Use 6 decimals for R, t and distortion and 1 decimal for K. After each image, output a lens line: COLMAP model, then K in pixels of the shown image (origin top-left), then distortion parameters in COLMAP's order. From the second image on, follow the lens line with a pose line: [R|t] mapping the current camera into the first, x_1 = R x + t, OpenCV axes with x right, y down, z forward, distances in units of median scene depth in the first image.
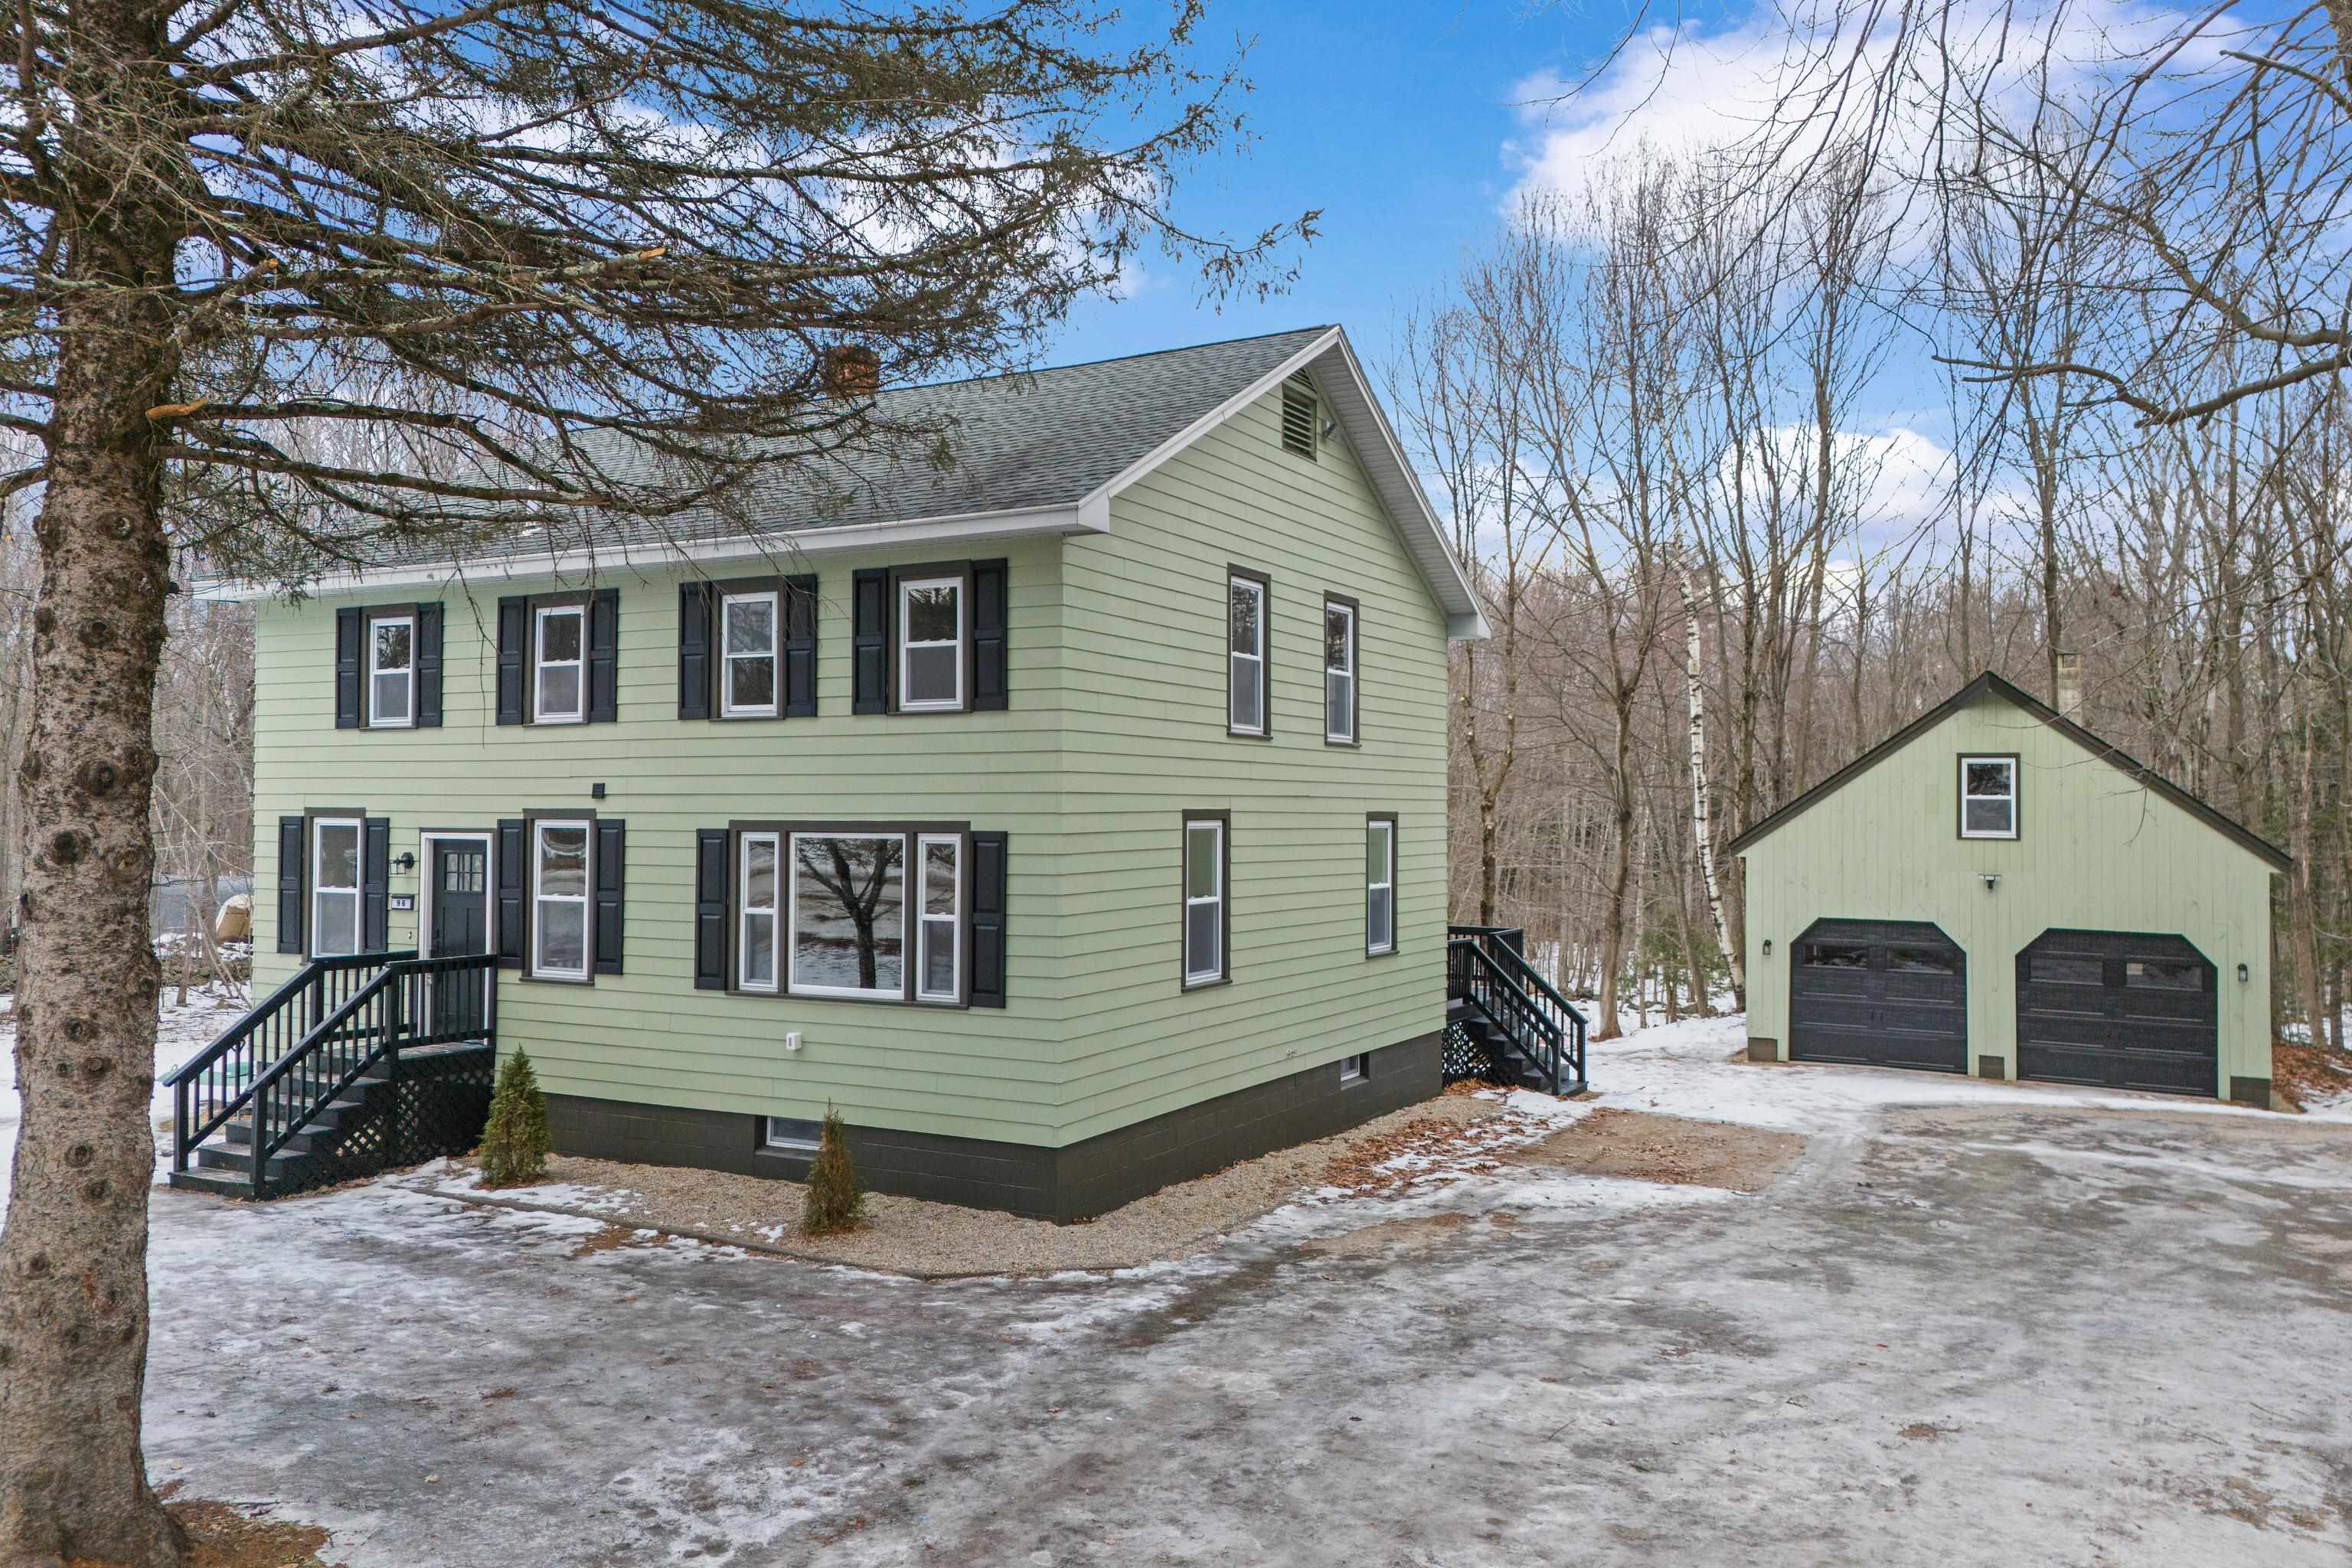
lens RADIAL K [[1762.3, 0, 1183.5], [0, 1762.3, 761.0], [0, 0, 1]] dist [0.089566, -0.097654]
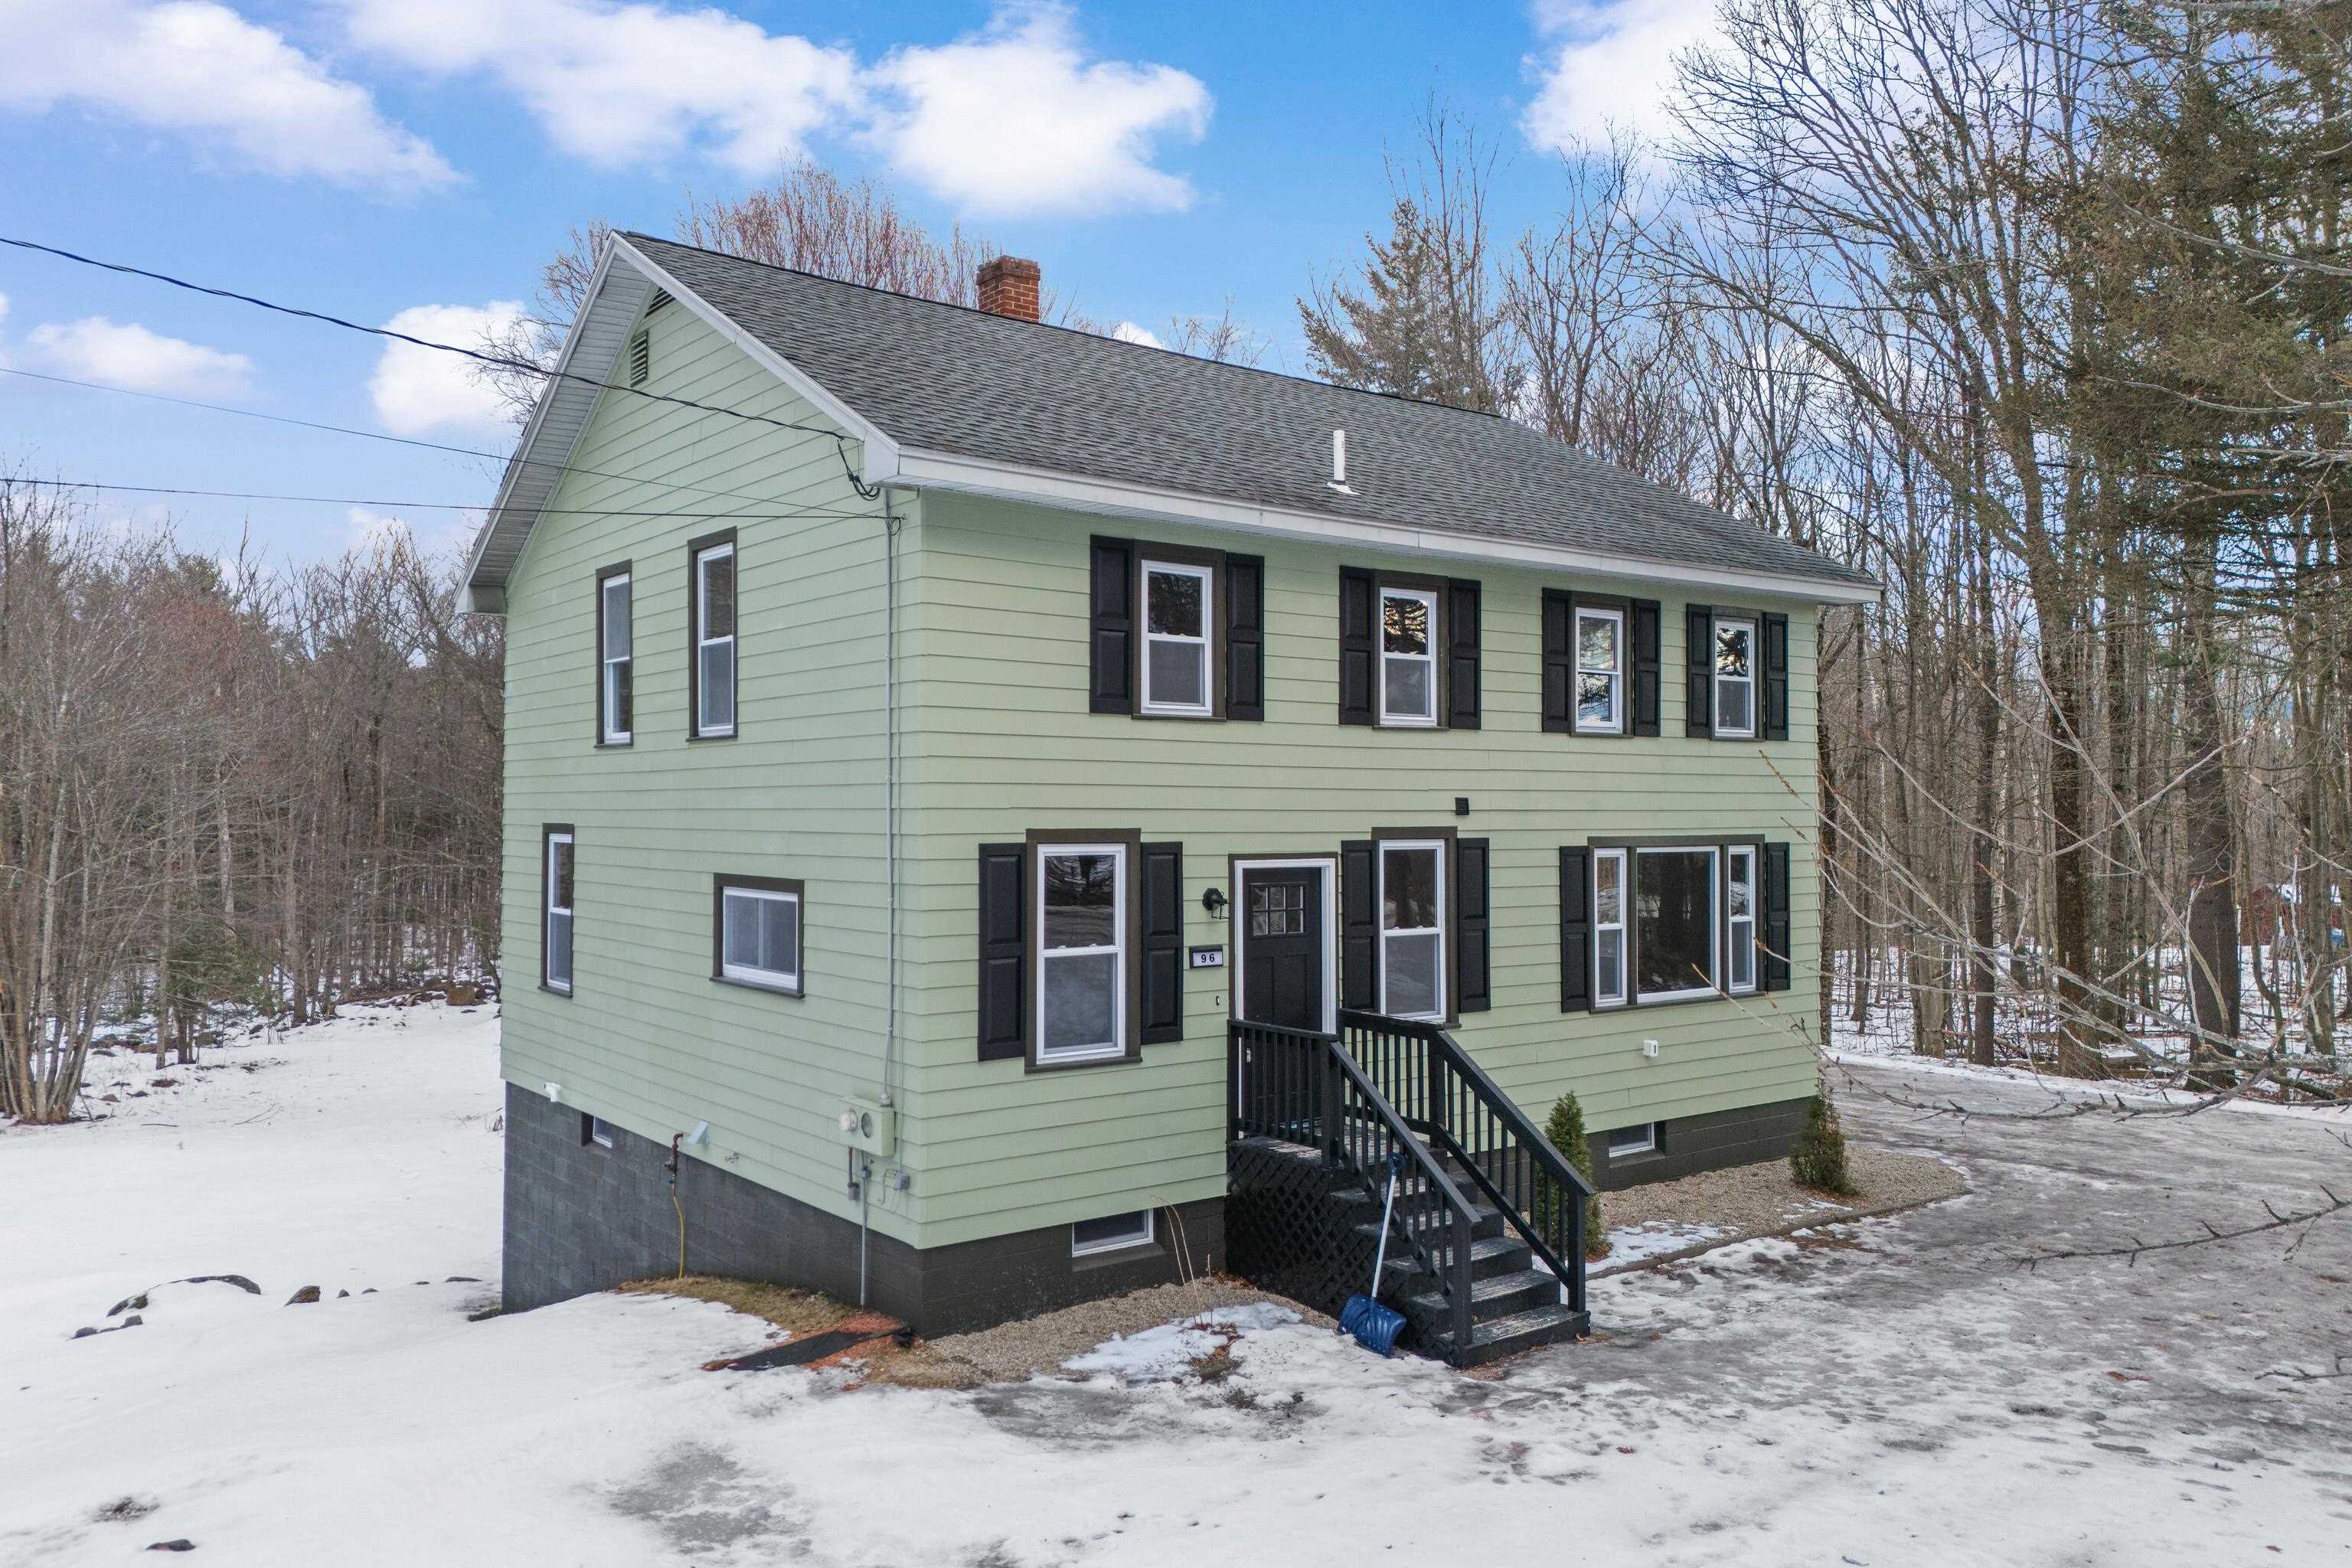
lens RADIAL K [[1762.3, 0, 1183.5], [0, 1762.3, 761.0], [0, 0, 1]] dist [0.089566, -0.097654]
pose [[0.393848, 0.017843, 0.919002, -1.235516], [-0.029179, 0.999550, -0.006902, 0.004488], [-0.918712, -0.024097, 0.394192, 0.809211]]
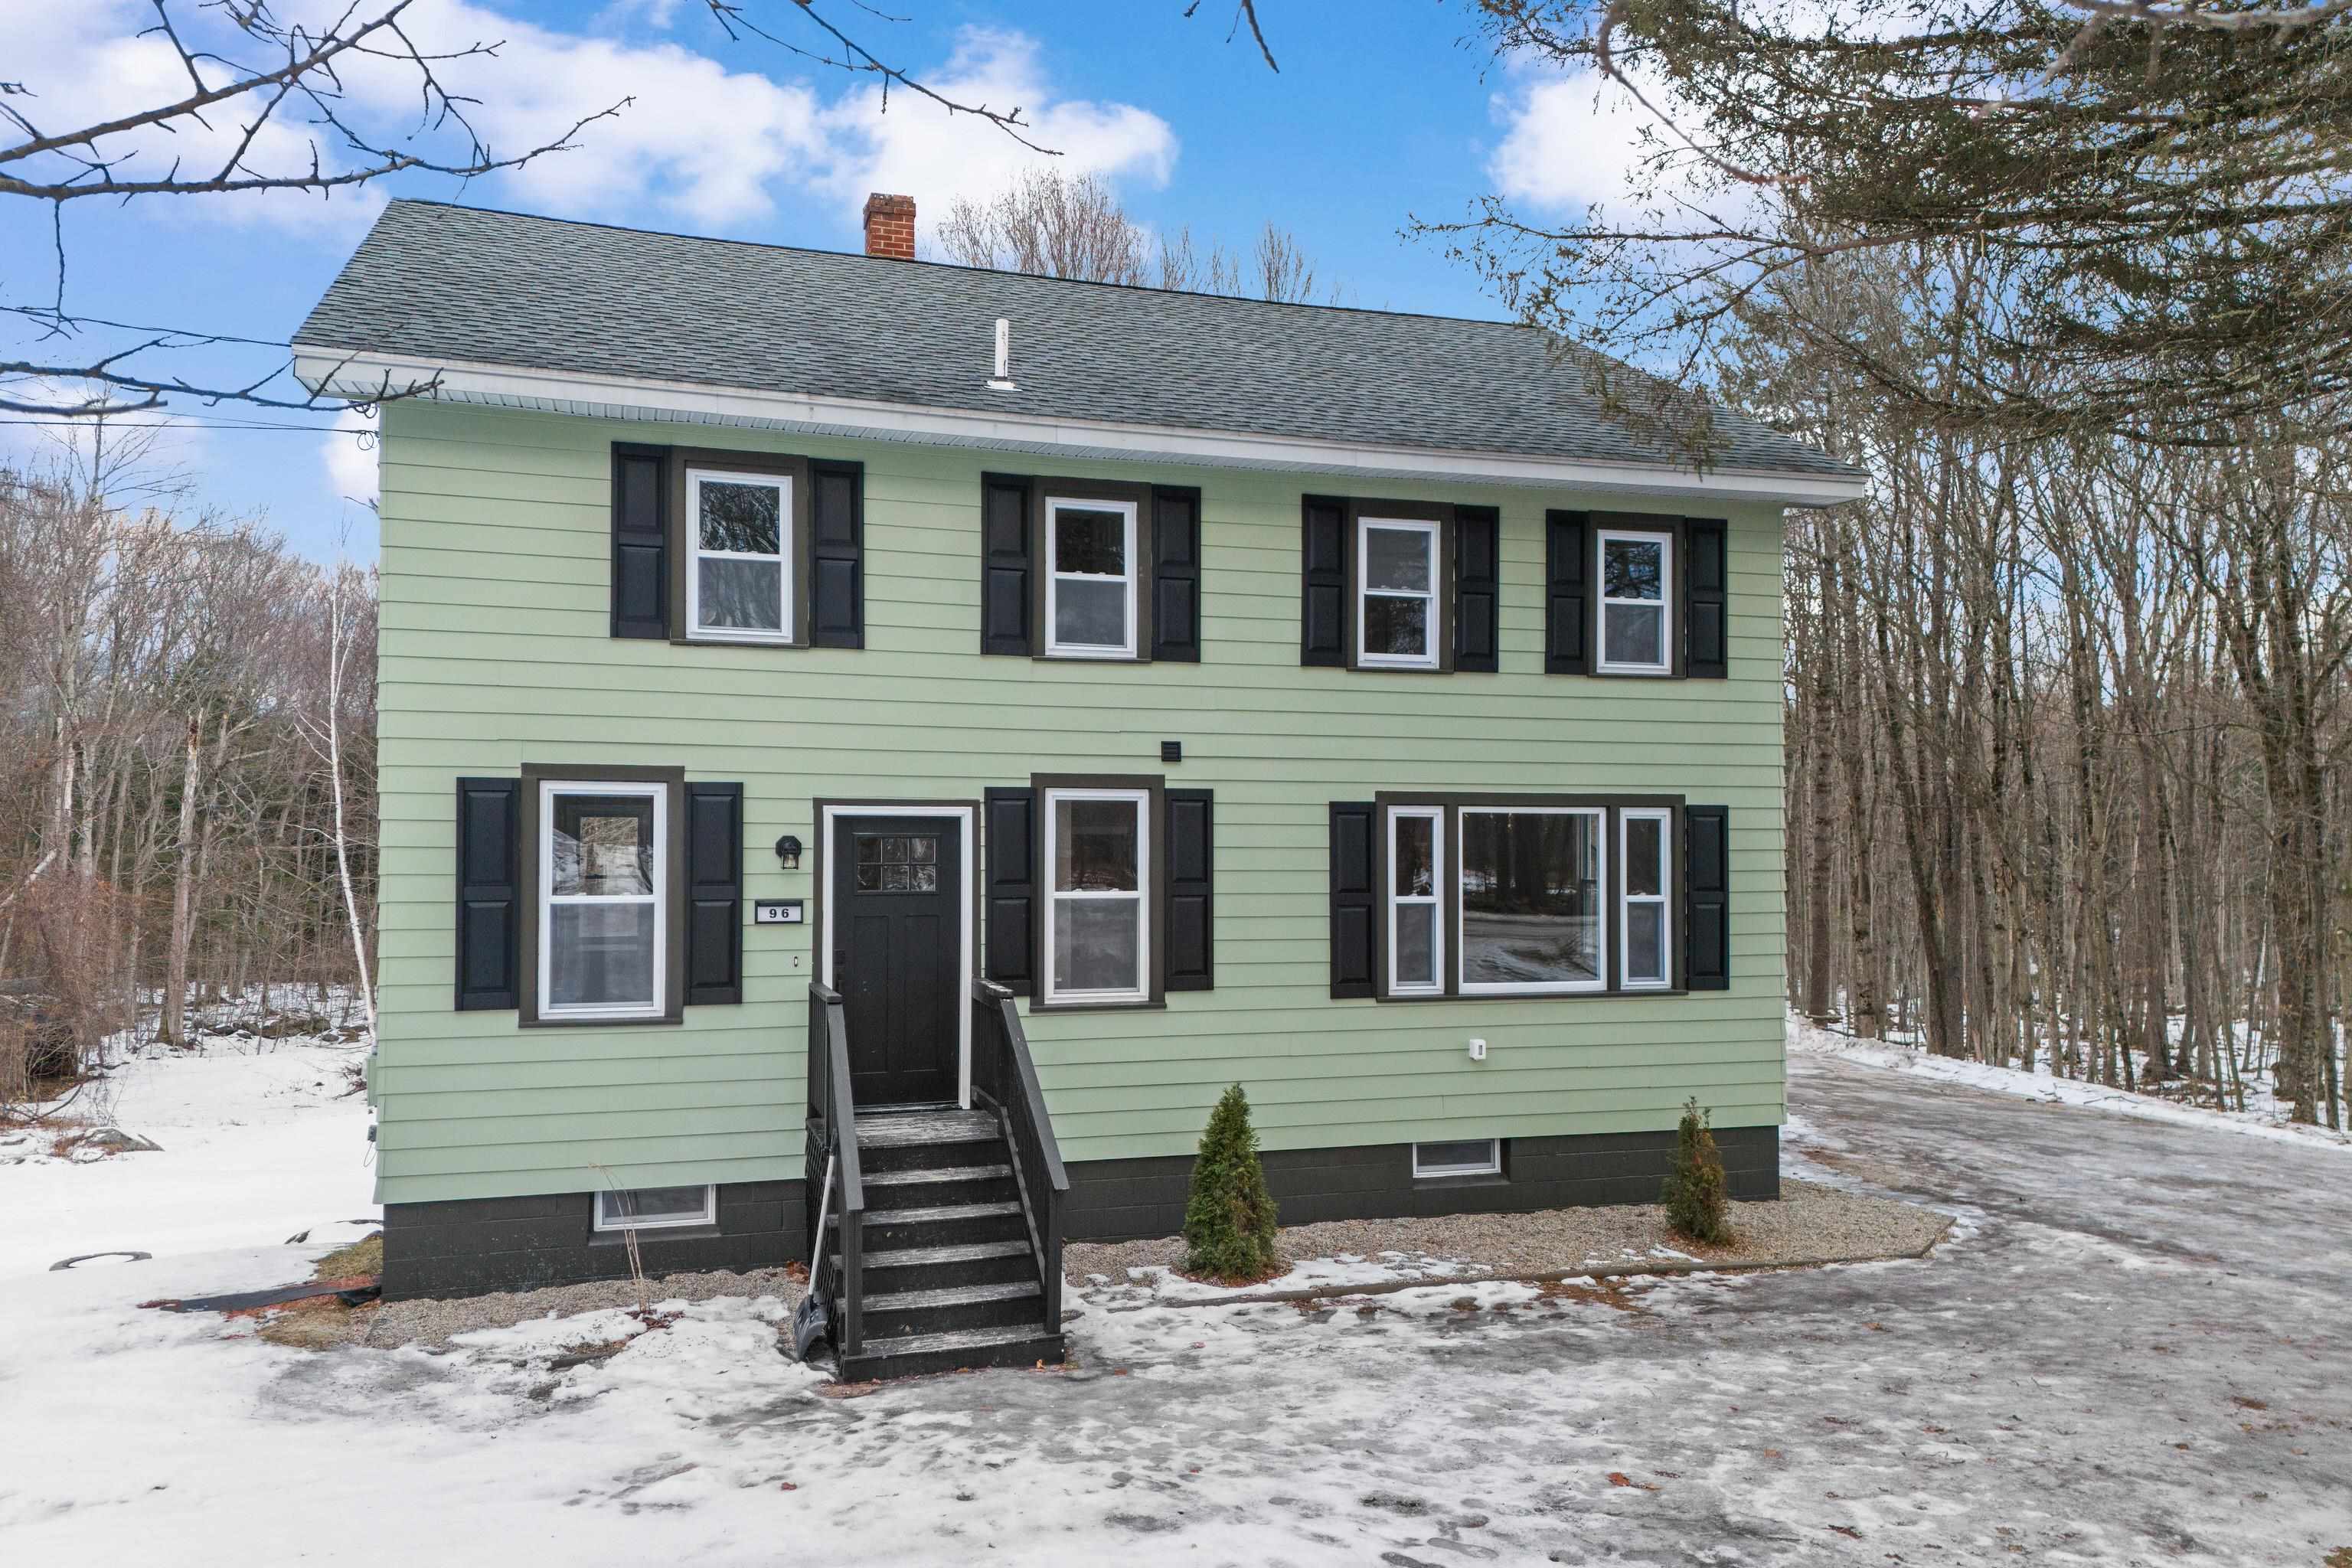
lens RADIAL K [[1788.6, 0, 1177.5], [0, 1788.6, 802.3], [0, 0, 1]] dist [0.083589, -0.090480]
pose [[0.678544, 0.009992, 0.734492, -0.918331], [-0.024081, 0.999673, 0.008647, 0.033033], [-0.734165, -0.023555, 0.678562, 0.497015]]
